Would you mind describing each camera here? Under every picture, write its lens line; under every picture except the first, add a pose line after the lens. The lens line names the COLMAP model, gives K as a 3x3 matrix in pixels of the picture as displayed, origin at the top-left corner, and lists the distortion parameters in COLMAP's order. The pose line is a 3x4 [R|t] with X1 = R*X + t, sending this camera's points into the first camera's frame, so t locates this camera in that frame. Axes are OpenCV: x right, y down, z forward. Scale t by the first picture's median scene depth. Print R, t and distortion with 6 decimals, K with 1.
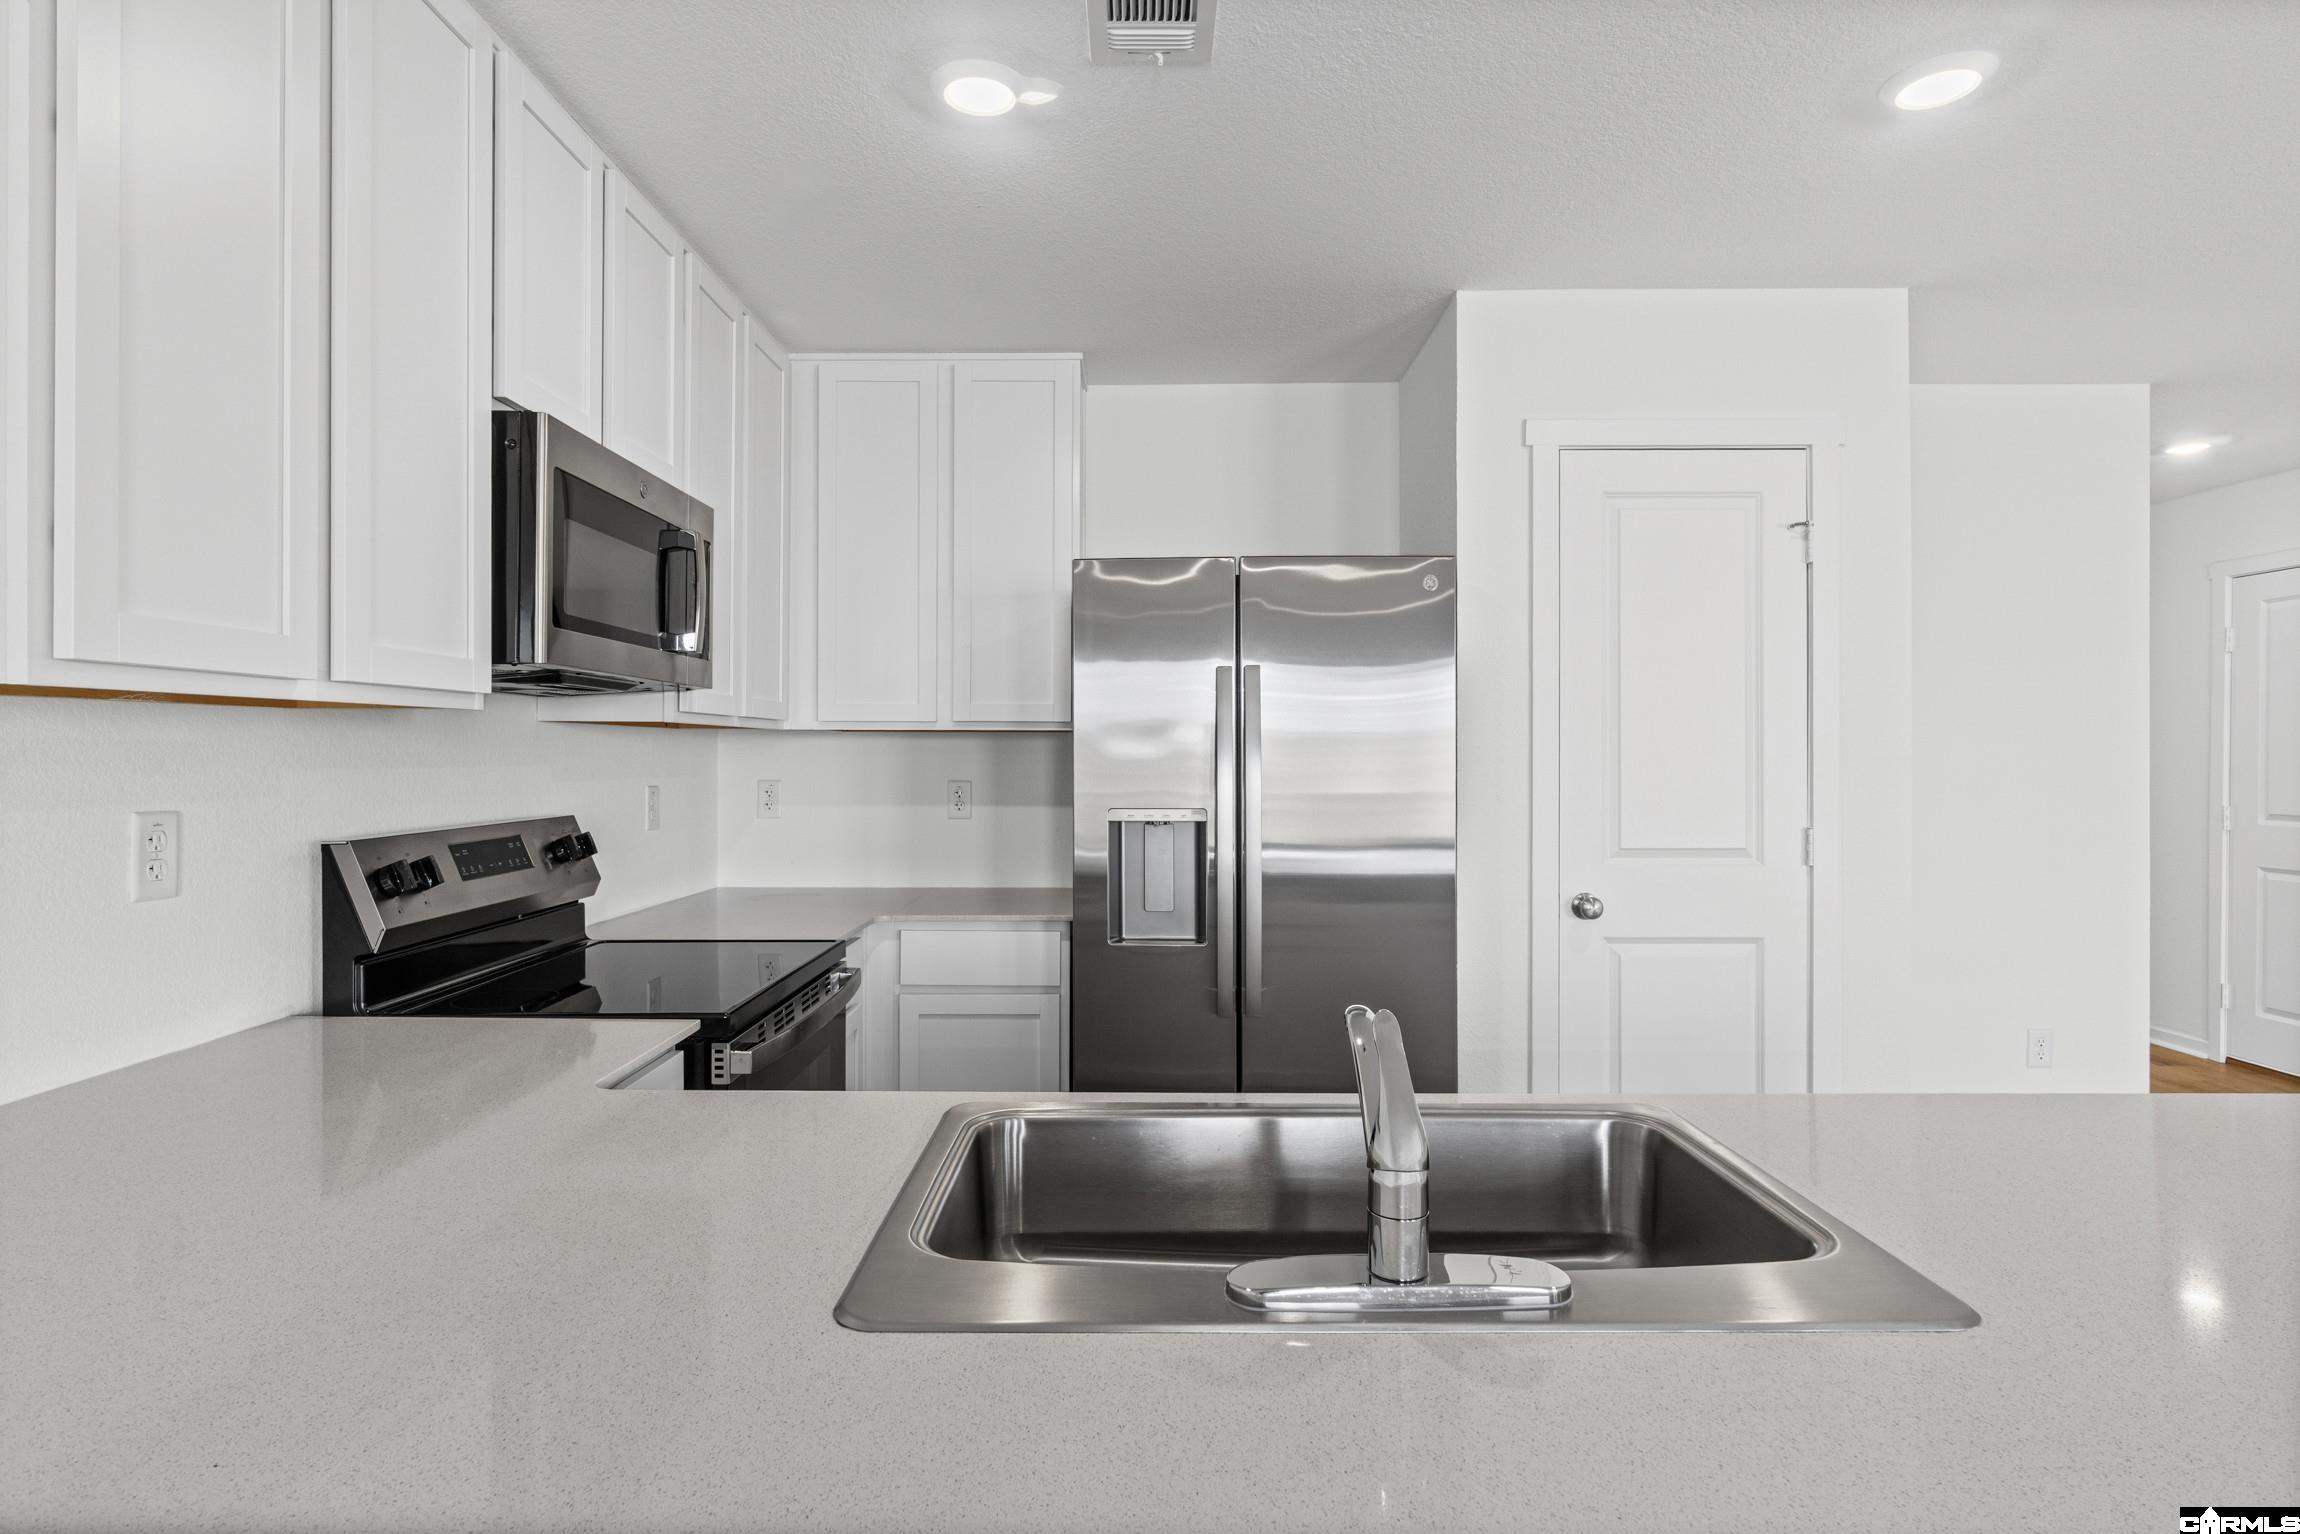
lens RADIAL K [[1185.9, 0, 1150.8], [0, 1185.9, 753.0], [0, 0, 1]] dist [-0.001743, -0.000322]
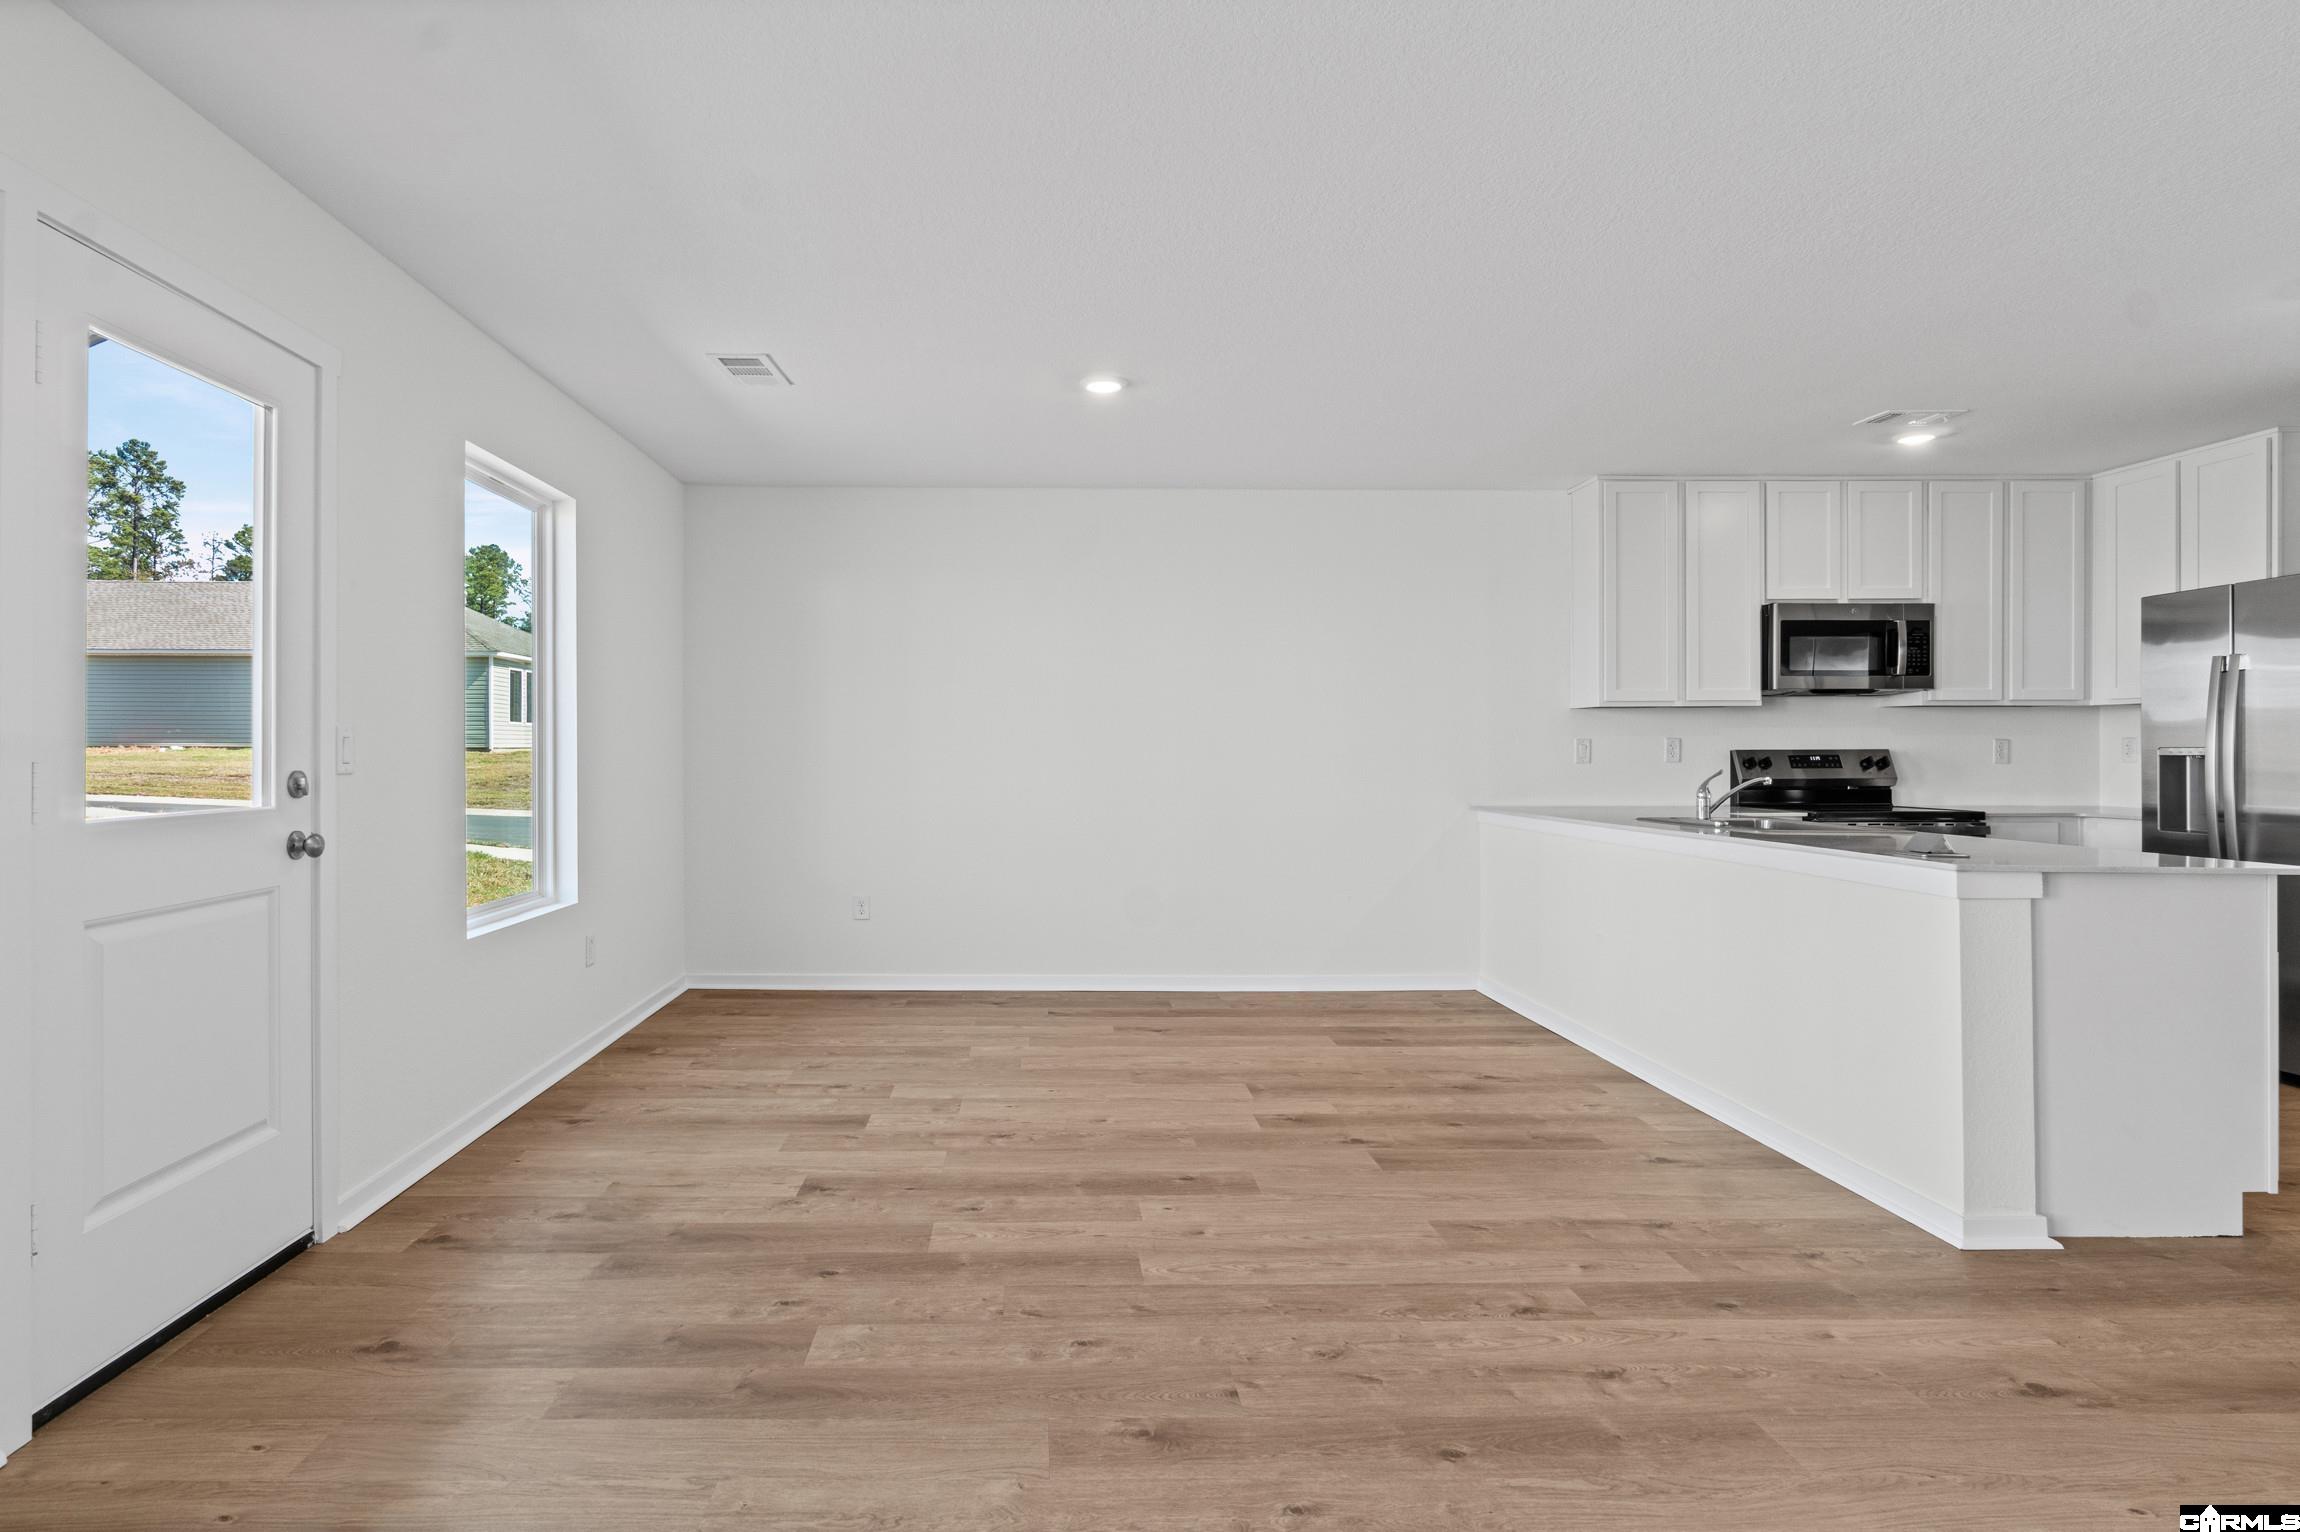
lens RADIAL K [[1185.9, 0, 1062.8], [0, 1185.9, 758.2], [0, 0, 1]] dist [-0.001743, -0.000322]
pose [[0.031258, 0.006201, -0.999492, 1.689443], [0.006351, 0.999959, 0.006403, 0.045997], [0.999491, -0.006548, 0.031218, -0.613477]]
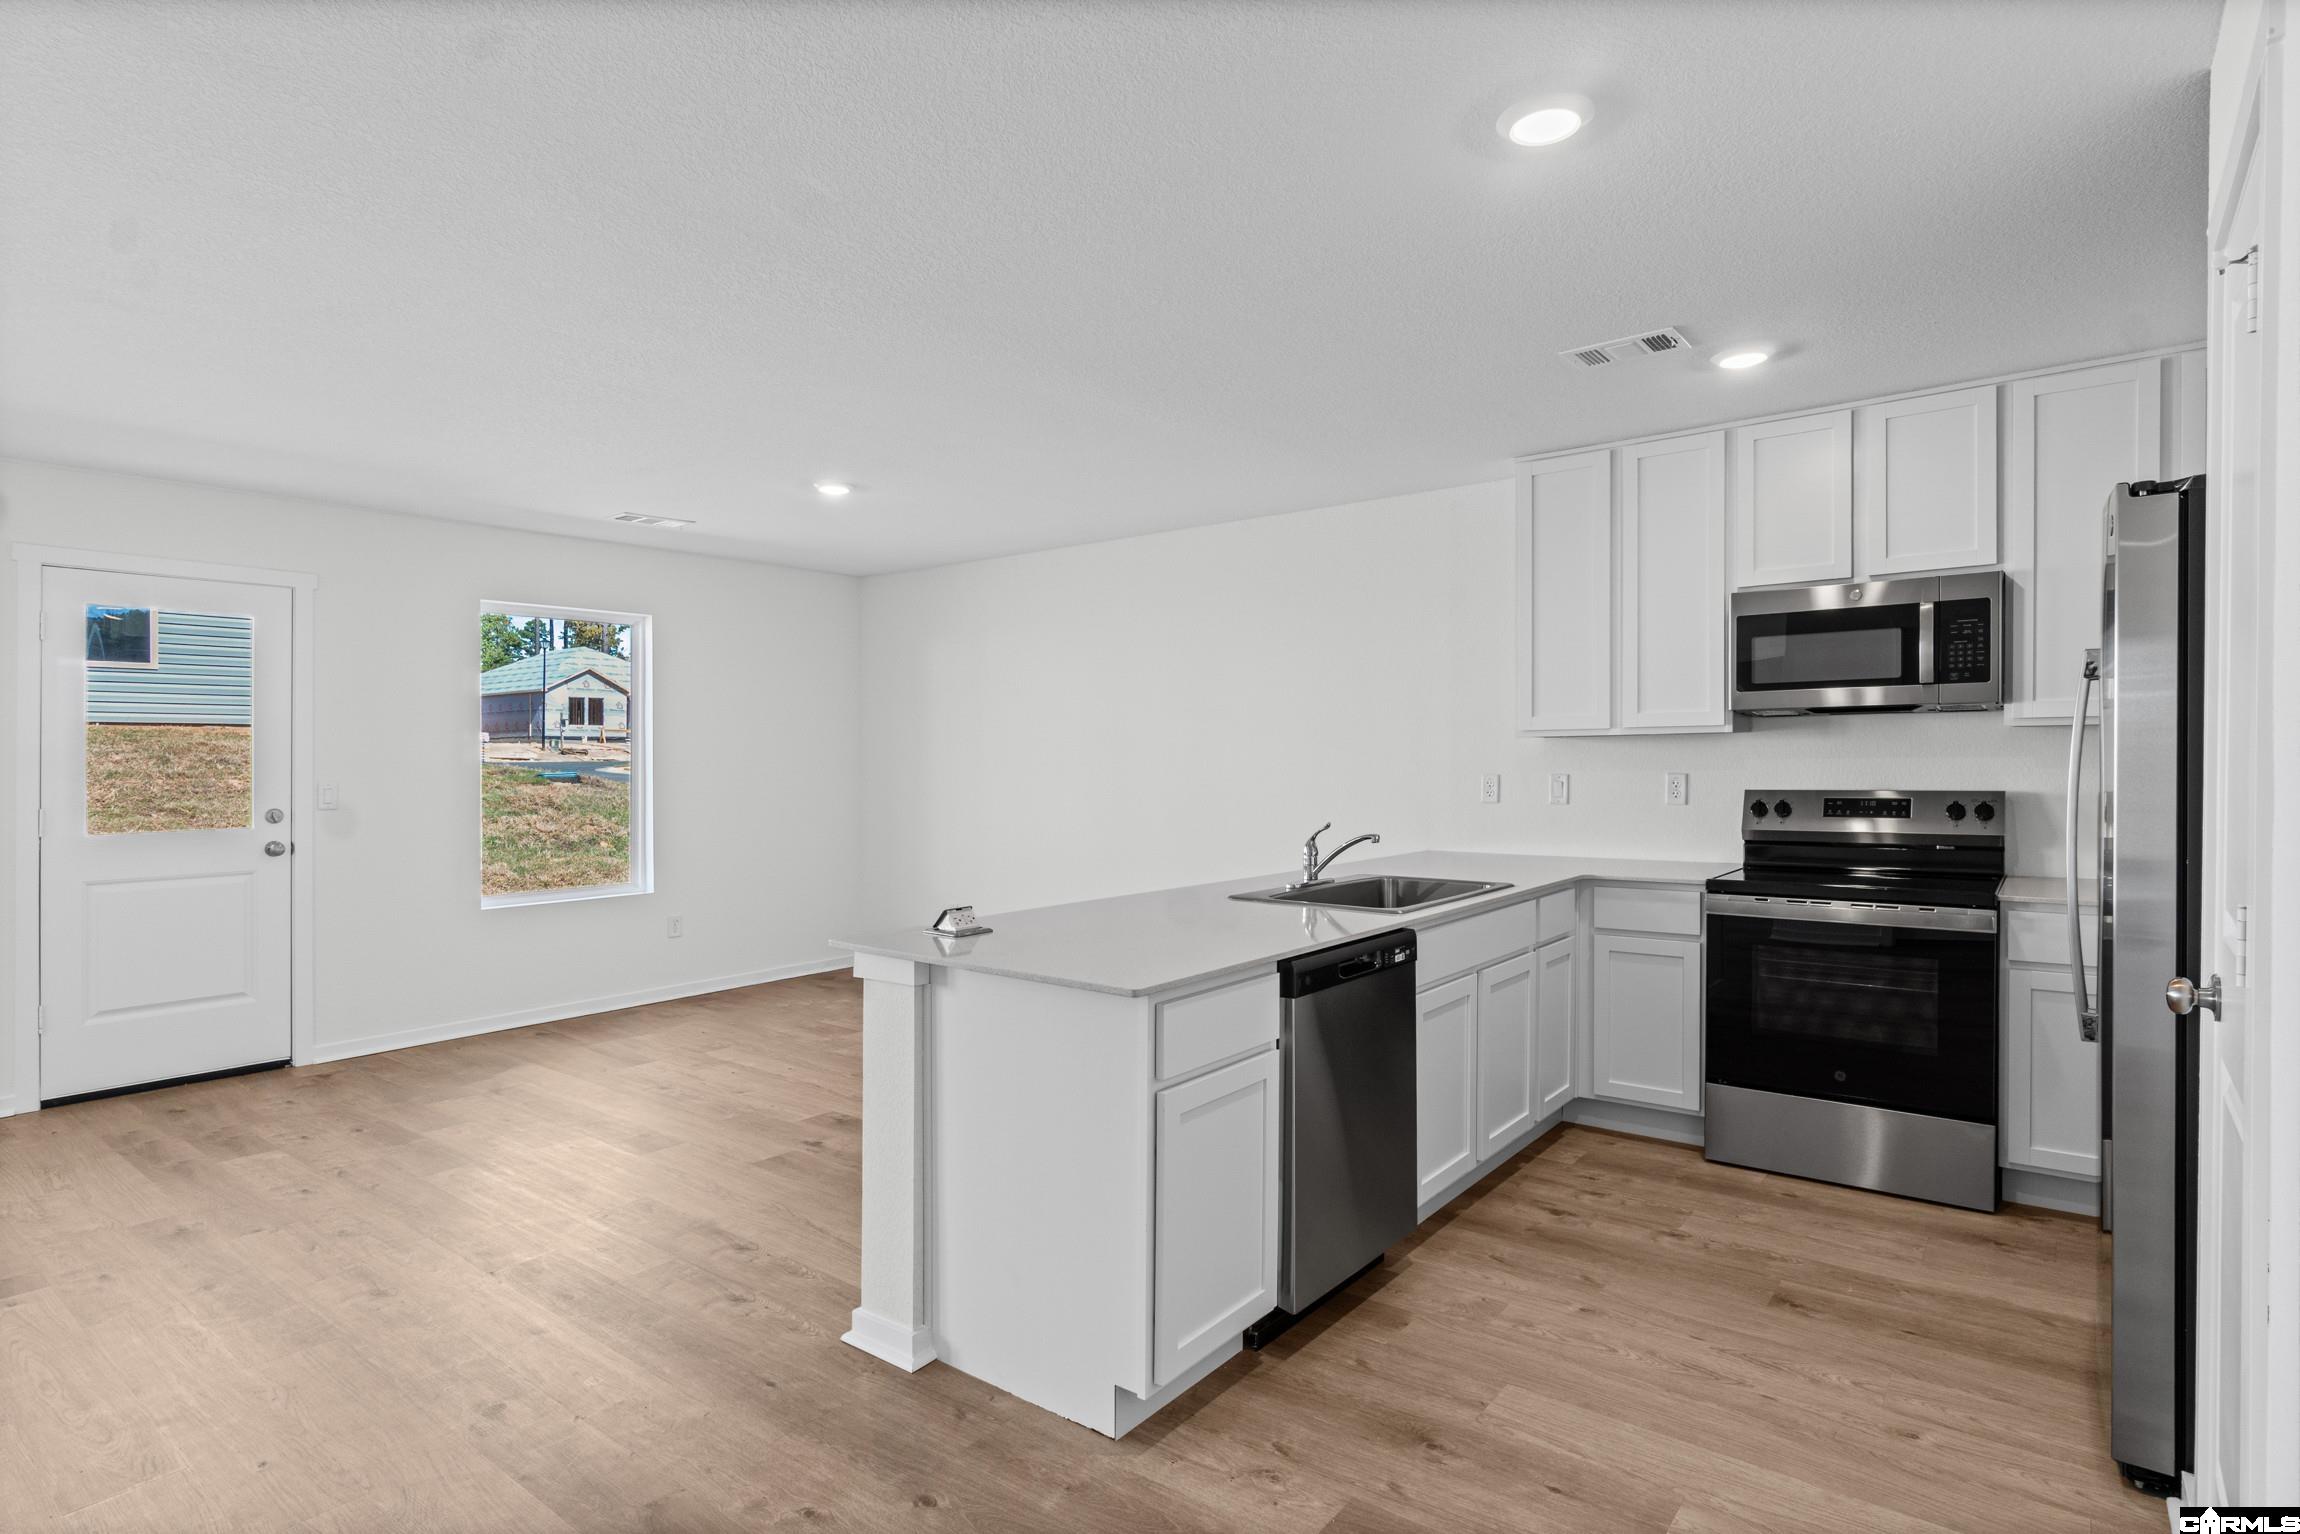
lens RADIAL K [[1185.9, 0, 1157.5], [0, 1185.9, 756.4], [0, 0, 1]] dist [-0.001743, -0.000322]
pose [[-0.599901, 0.003875, -0.800065, 1.313834], [0.012812, 0.999907, -0.004763, 0.003445], [0.799972, -0.013108, -0.599894, 1.042988]]
